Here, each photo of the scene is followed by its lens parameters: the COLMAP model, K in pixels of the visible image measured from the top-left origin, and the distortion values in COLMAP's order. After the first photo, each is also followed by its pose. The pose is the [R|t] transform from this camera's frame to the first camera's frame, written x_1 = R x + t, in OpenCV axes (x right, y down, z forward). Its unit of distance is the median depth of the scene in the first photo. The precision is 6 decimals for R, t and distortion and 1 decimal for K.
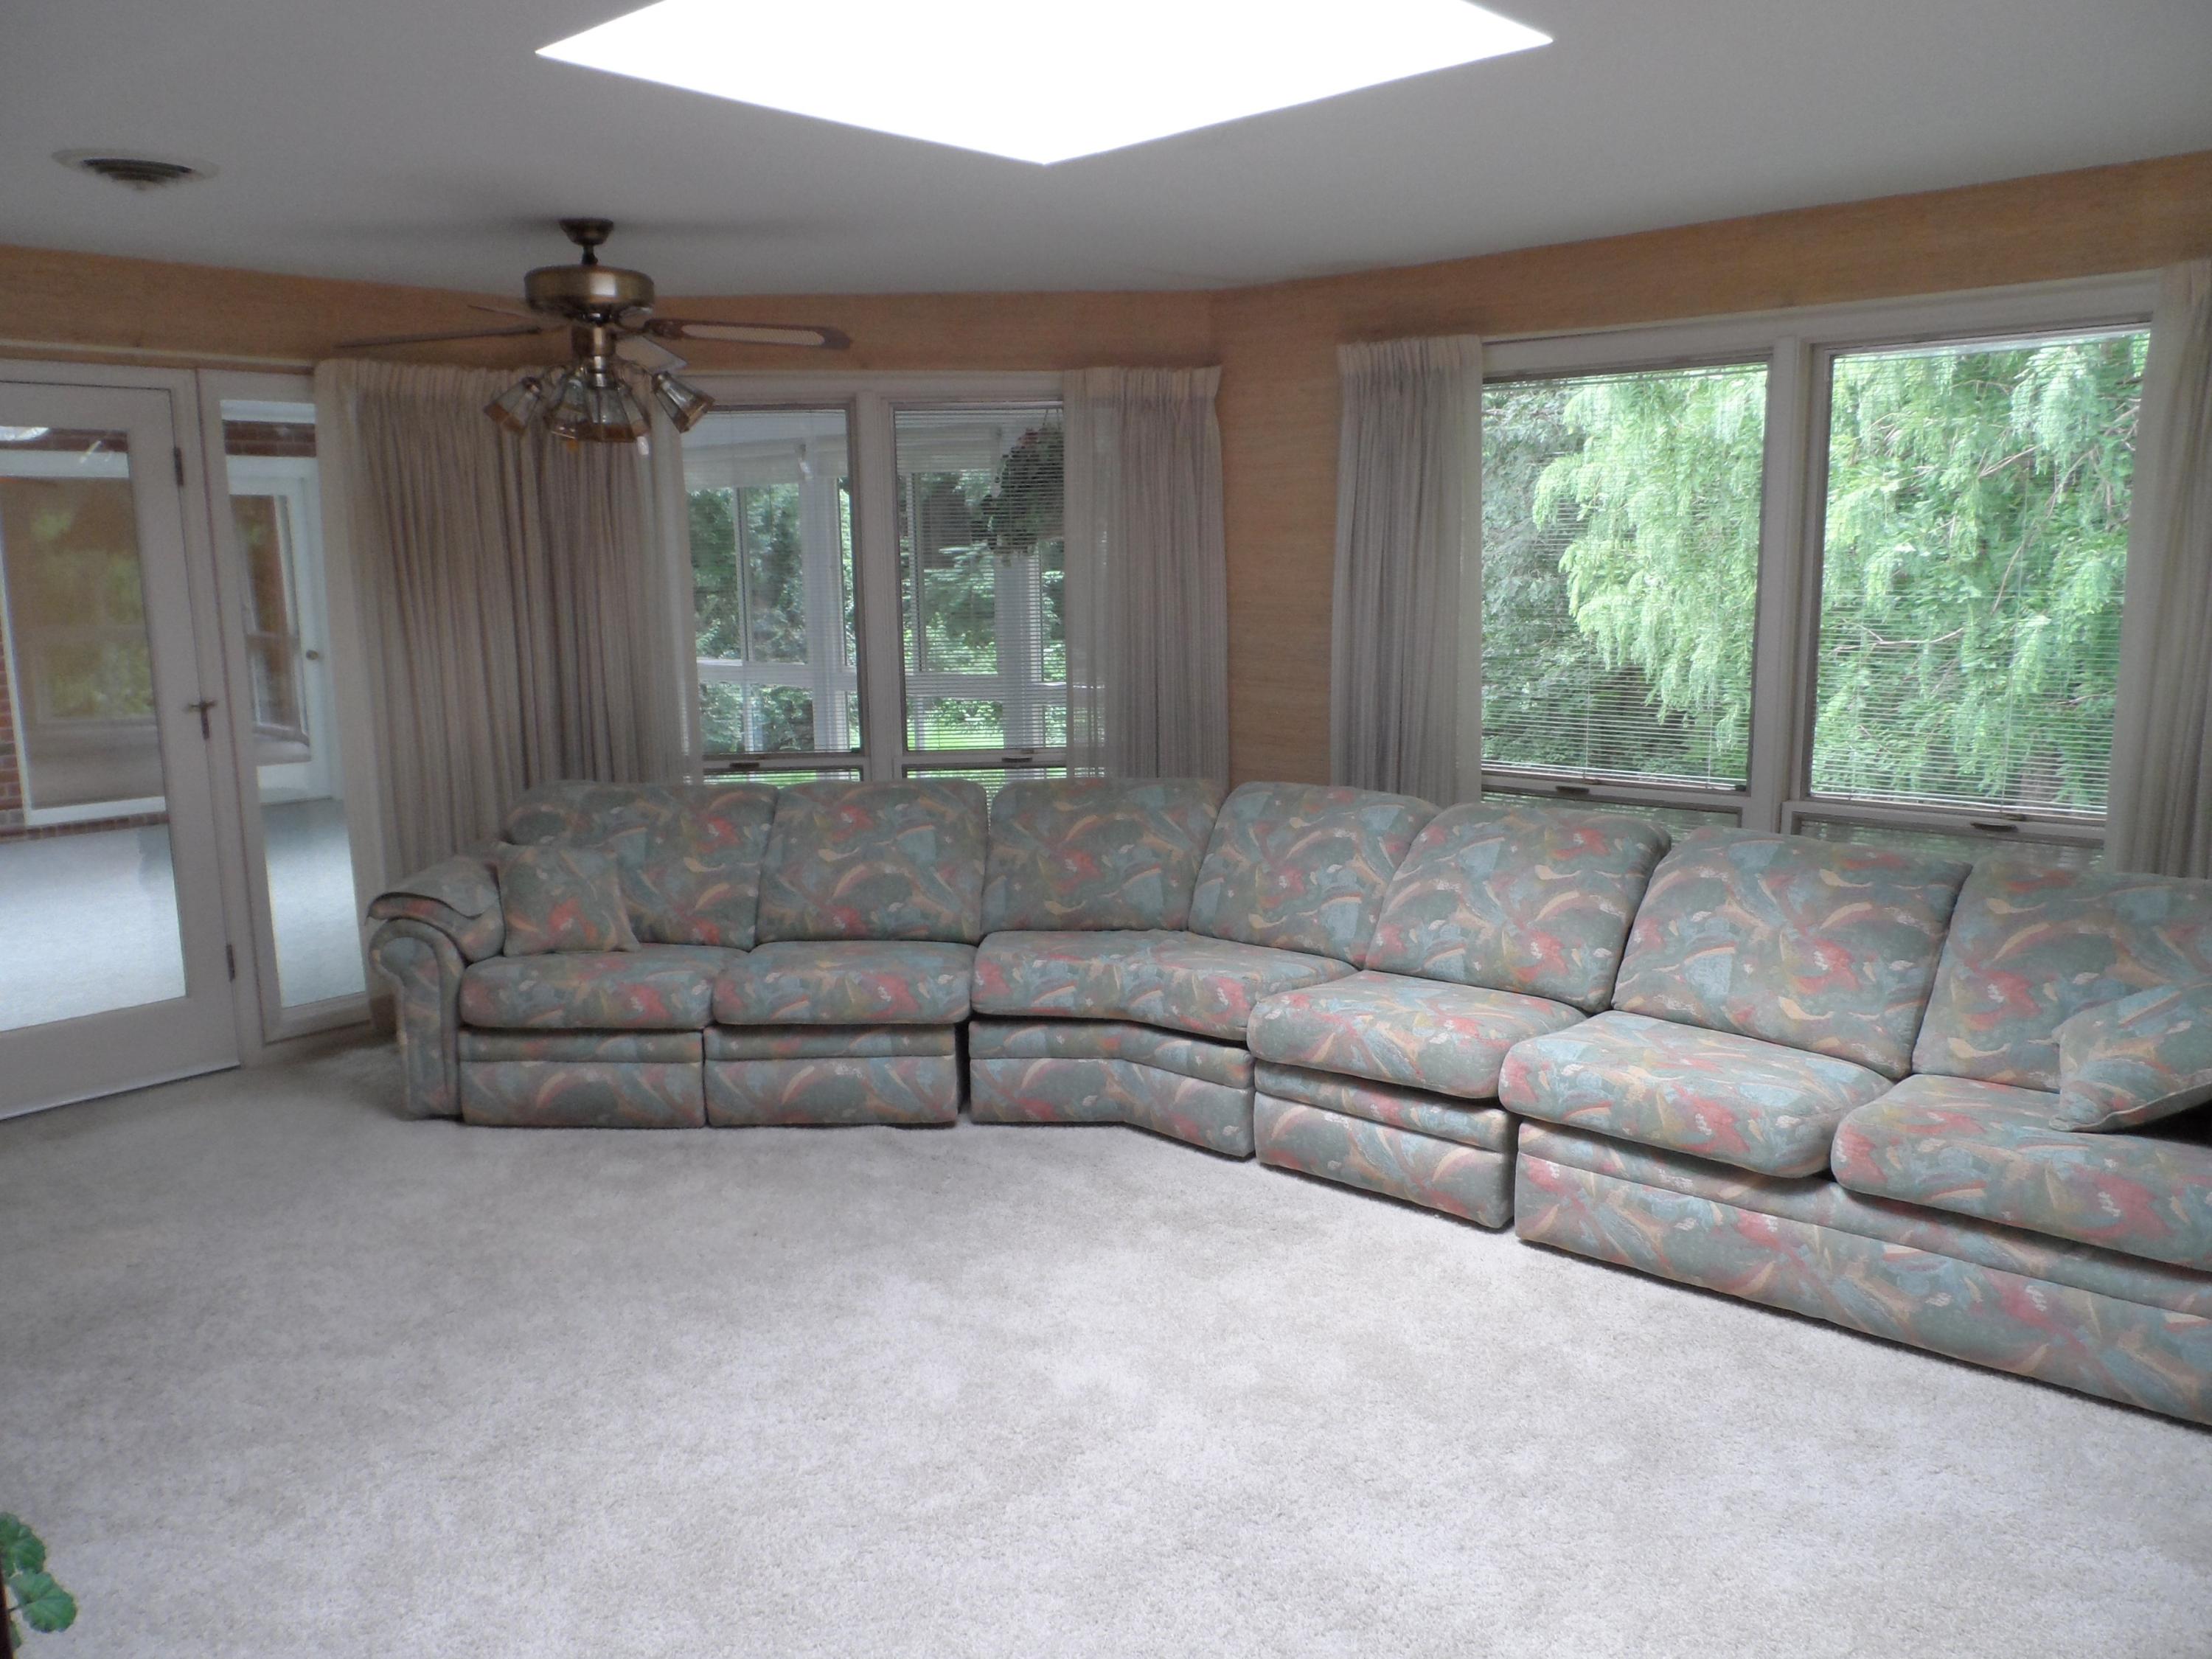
lens RADIAL K [[1696.3, 0, 1116.1], [0, 1696.3, 843.3], [0, 0, 1]] dist [-0.018265, 0.013312]
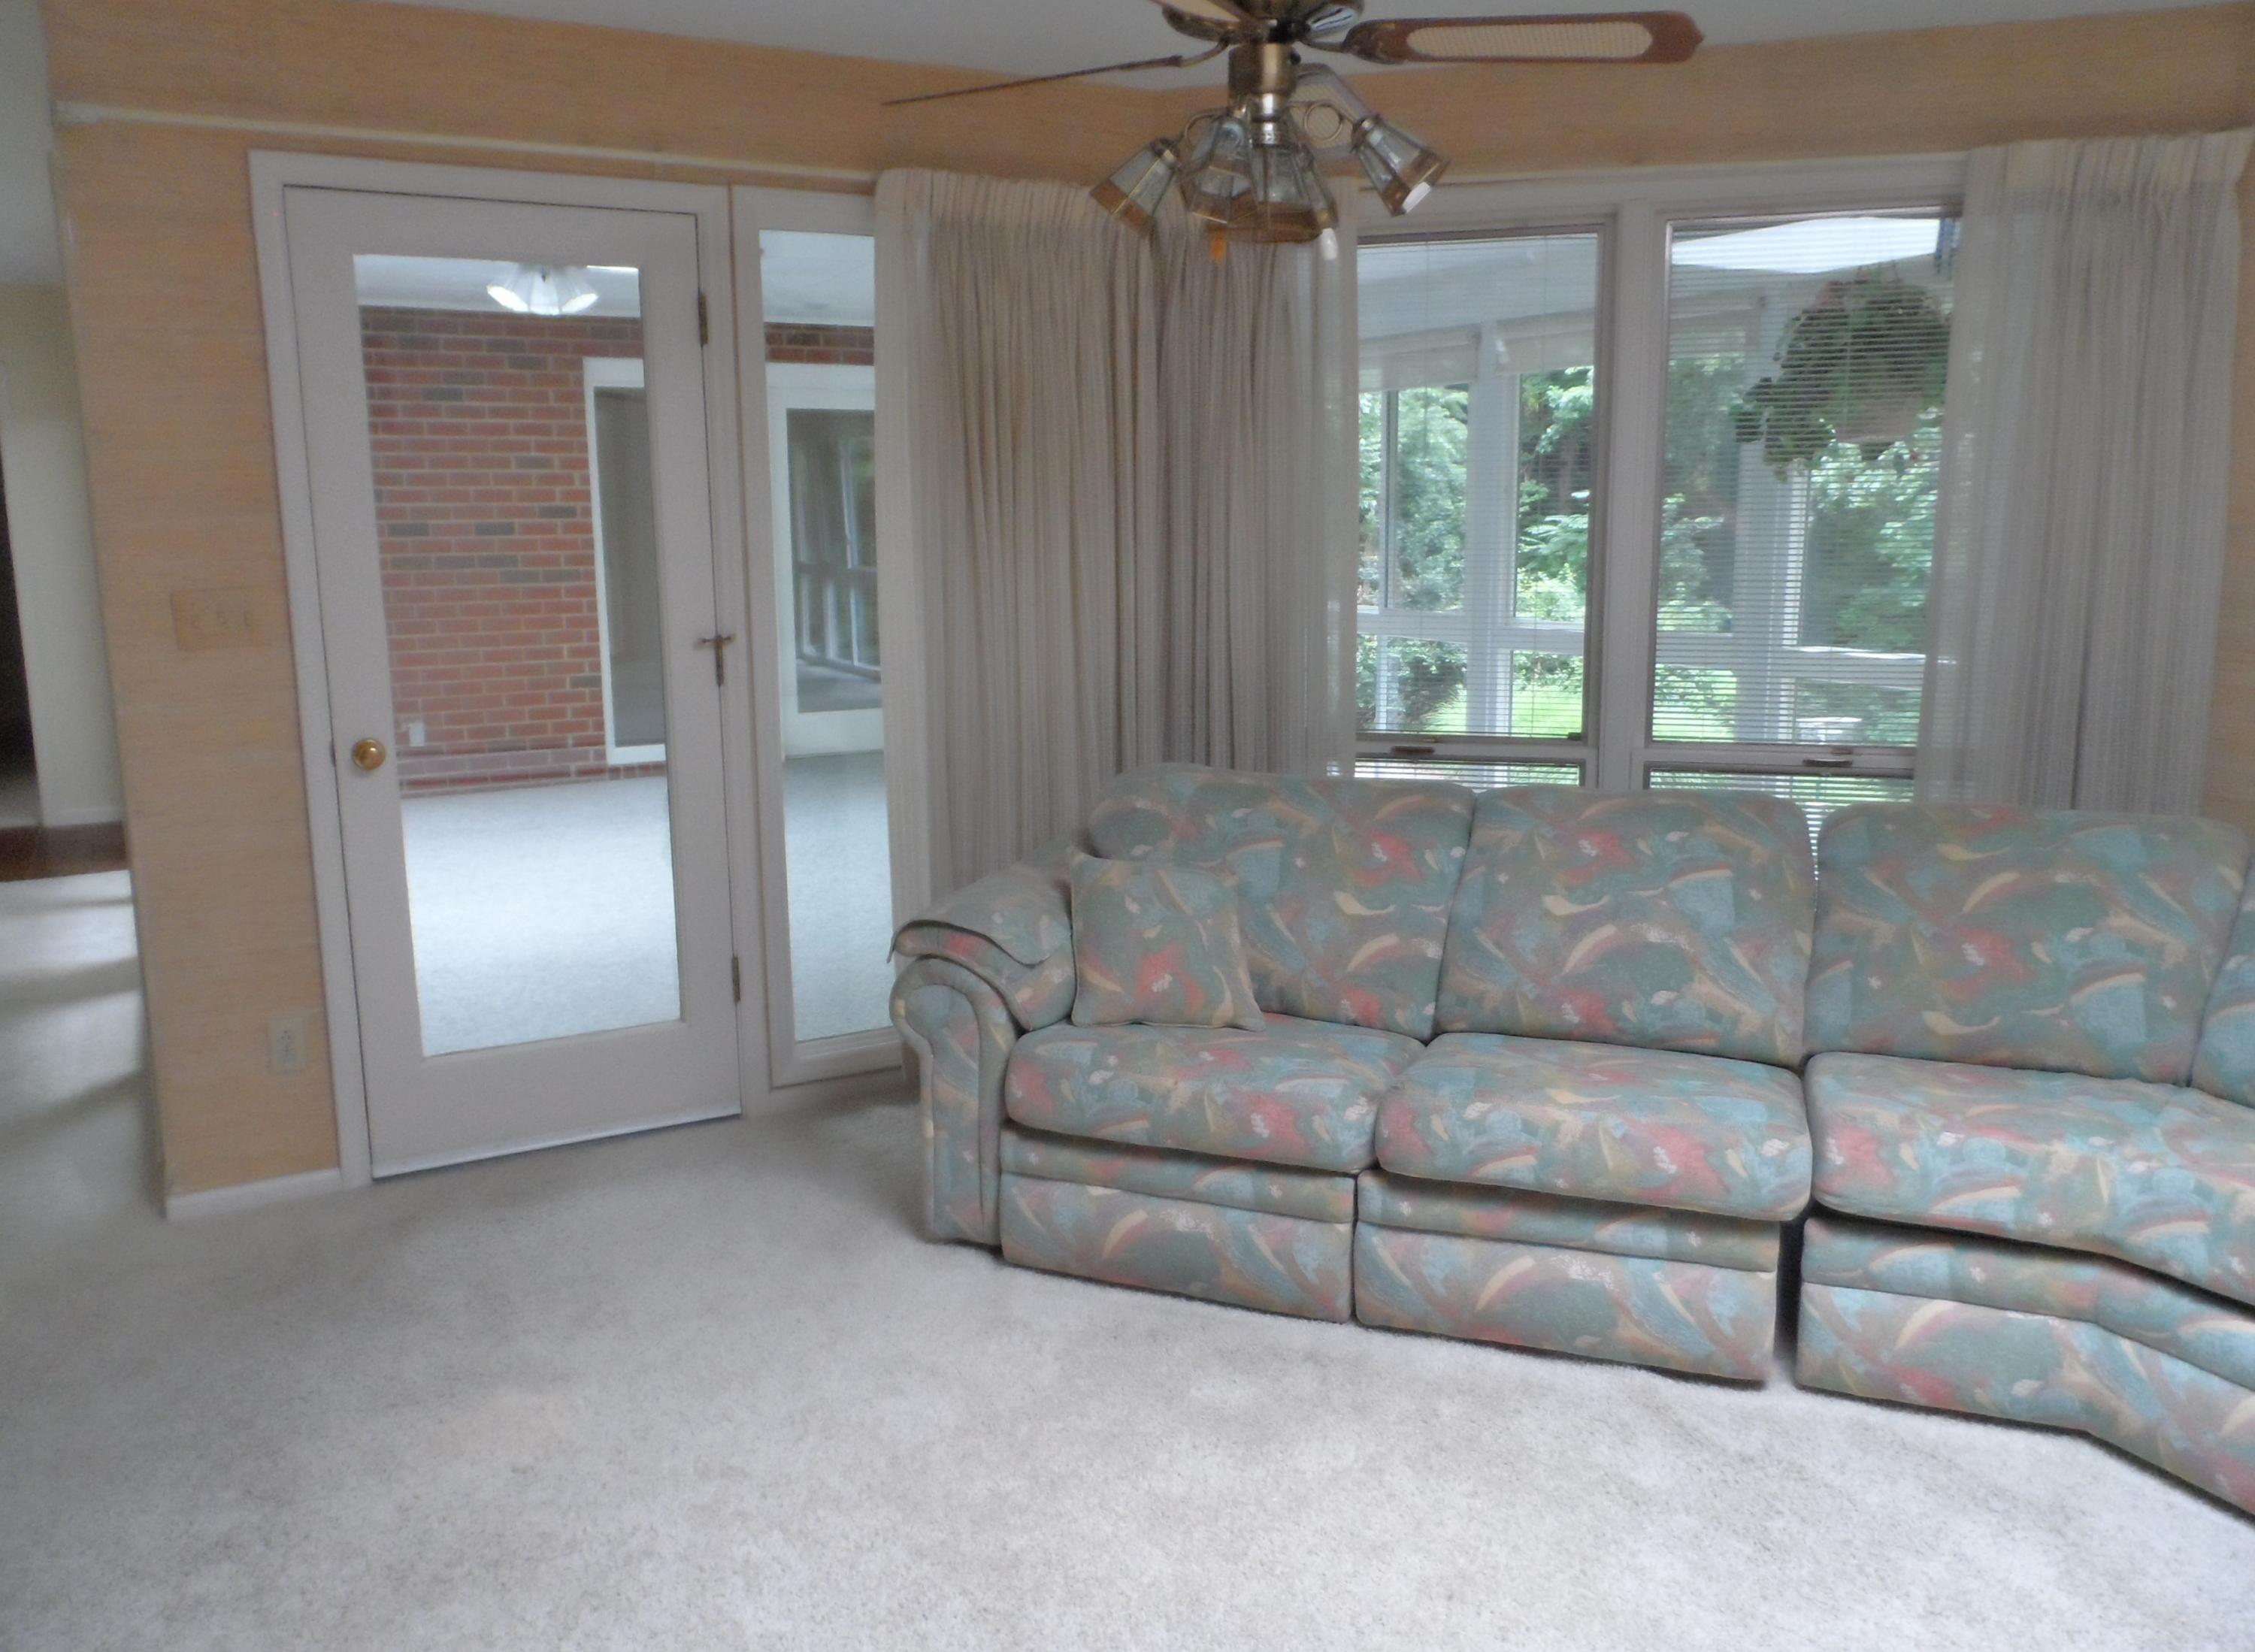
lens RADIAL K [[1729.2, 0, 1132.8], [0, 1729.2, 824.9], [0, 0, 1]] dist [-0.018265, 0.013312]
pose [[0.946505, 0.064573, -0.316162, -0.119561], [-0.060862, 0.997912, 0.021608, -0.028109], [0.316897, -0.001210, 0.948459, 0.336971]]
